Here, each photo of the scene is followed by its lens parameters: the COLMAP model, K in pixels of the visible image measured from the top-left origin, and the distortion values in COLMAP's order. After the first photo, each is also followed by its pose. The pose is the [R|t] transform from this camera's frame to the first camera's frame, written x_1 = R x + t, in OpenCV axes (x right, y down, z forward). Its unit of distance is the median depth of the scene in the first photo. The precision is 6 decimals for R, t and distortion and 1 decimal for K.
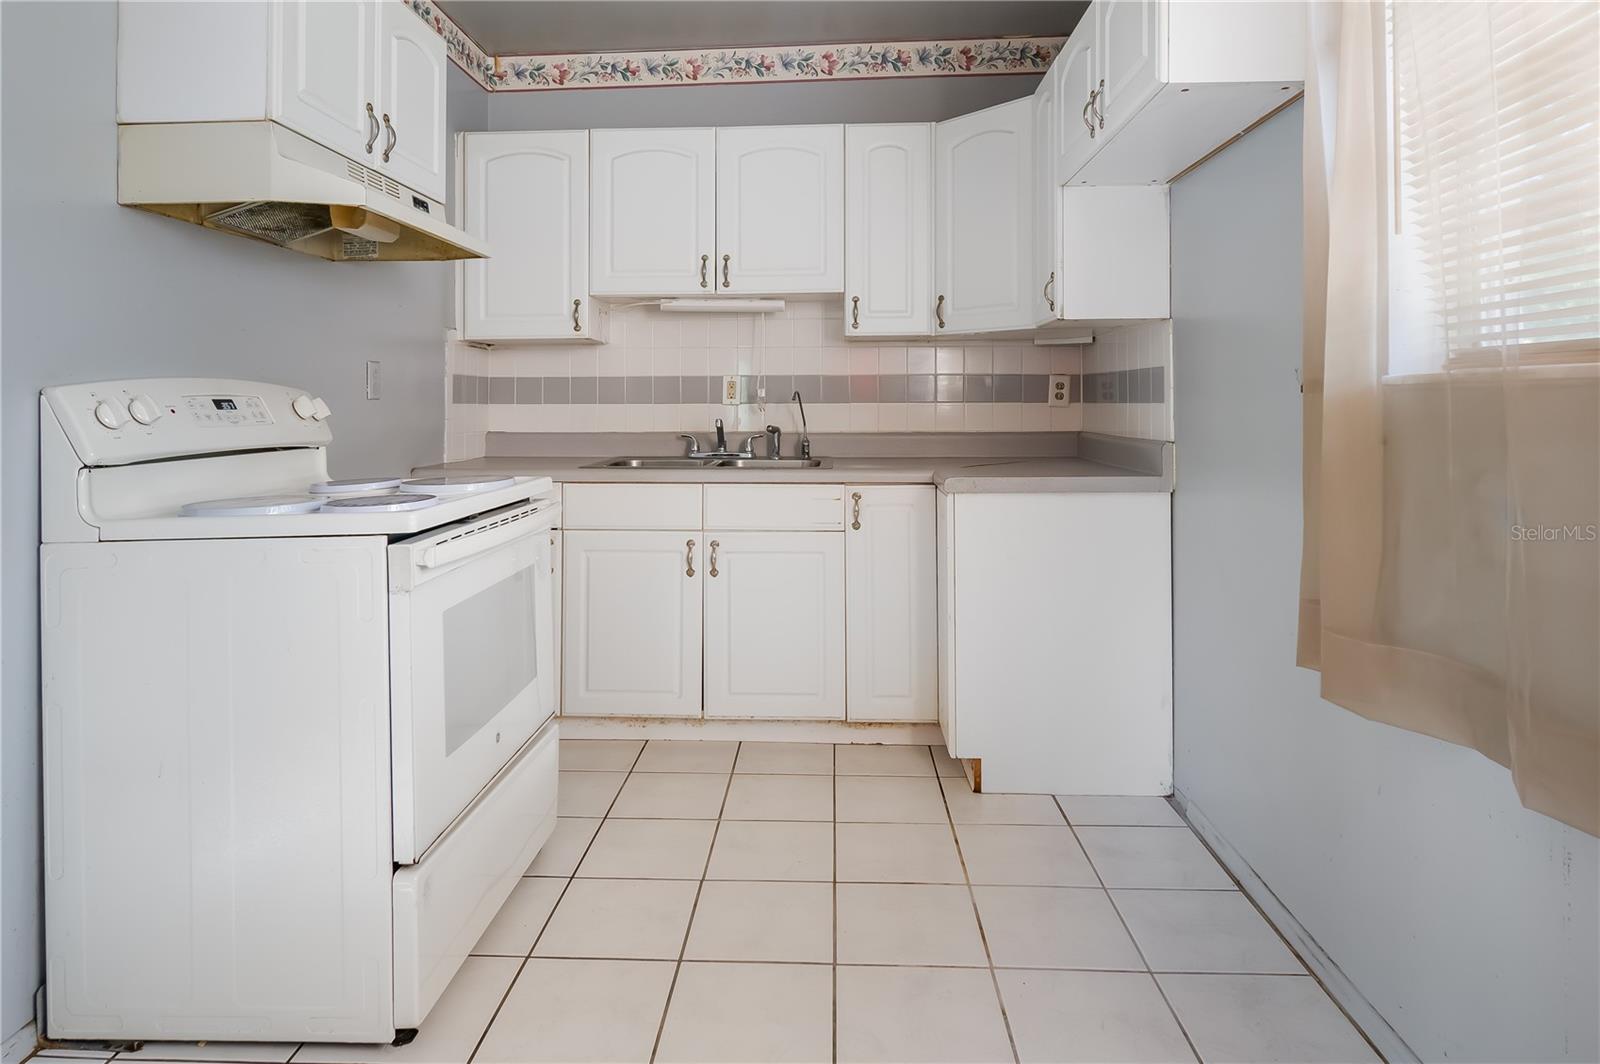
lens RADIAL K [[921.1, 0, 809.1], [0, 921.1, 423.2], [0, 0, 1]] dist [0.005243, 0.002819]
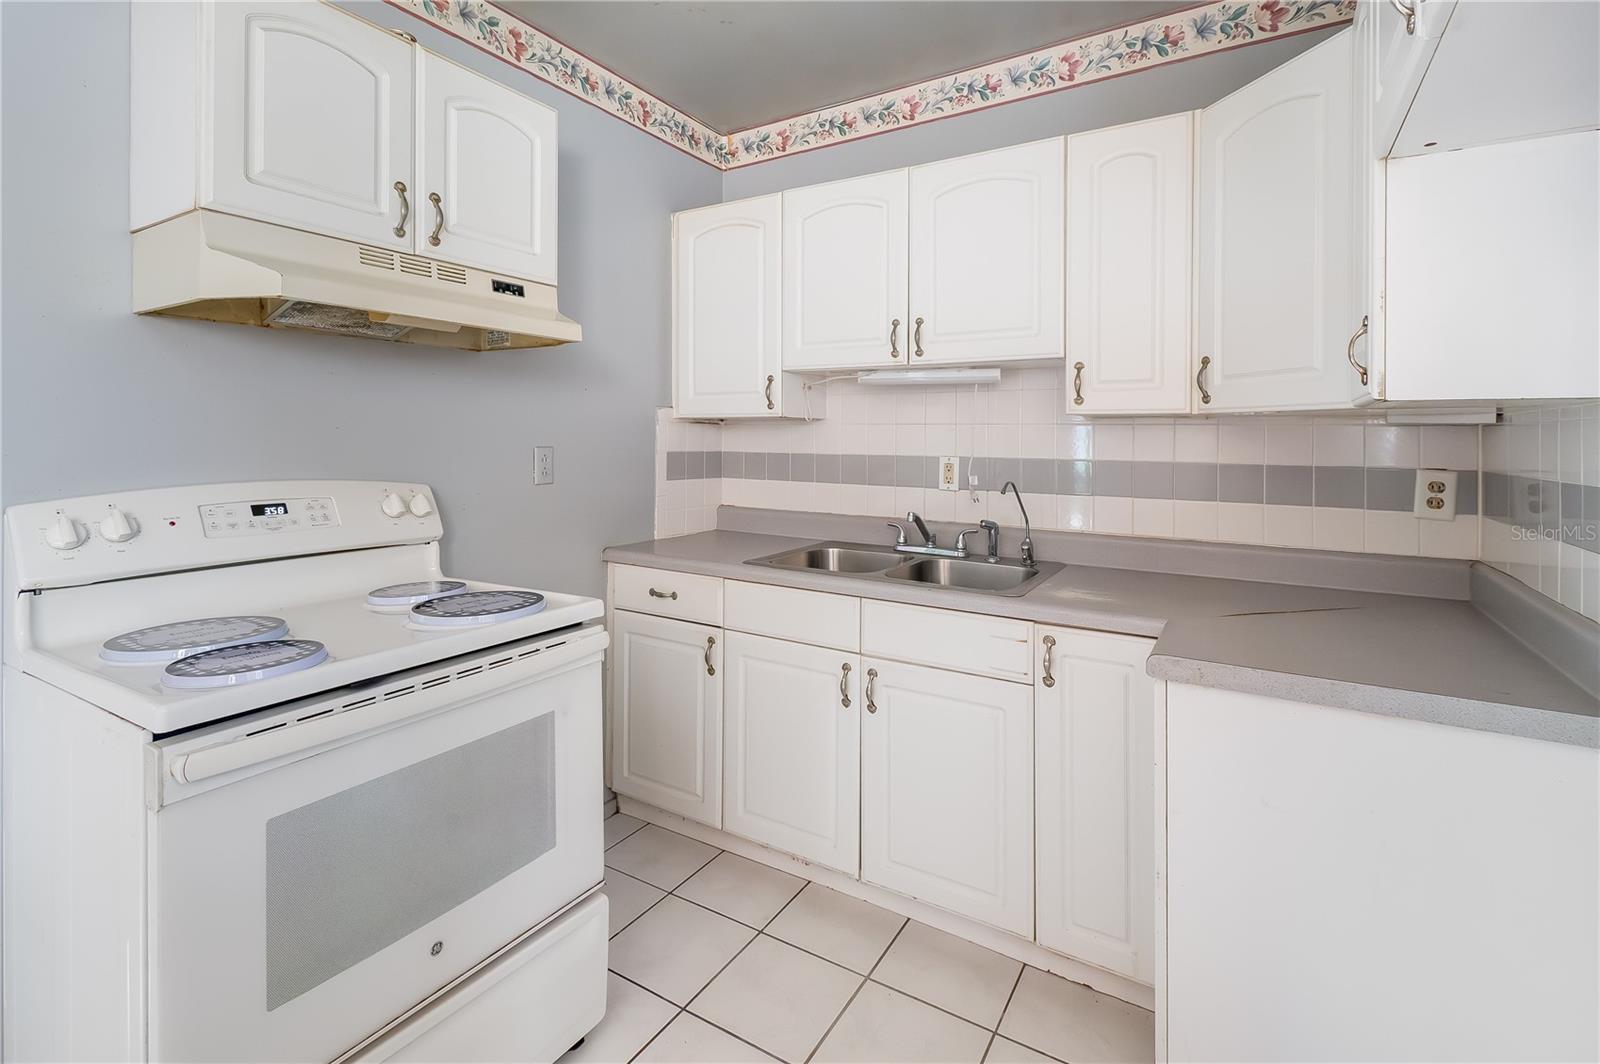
lens RADIAL K [[752.1, 0, 819.7], [0, 752.1, 442.3], [0, 0, 1]] dist [0.010477, -0.004350]
pose [[0.876260, 0.017638, -0.481516, 0.161538], [-0.024737, 0.999659, -0.008400, -0.061644], [0.481204, 0.019272, 0.876397, 0.360182]]
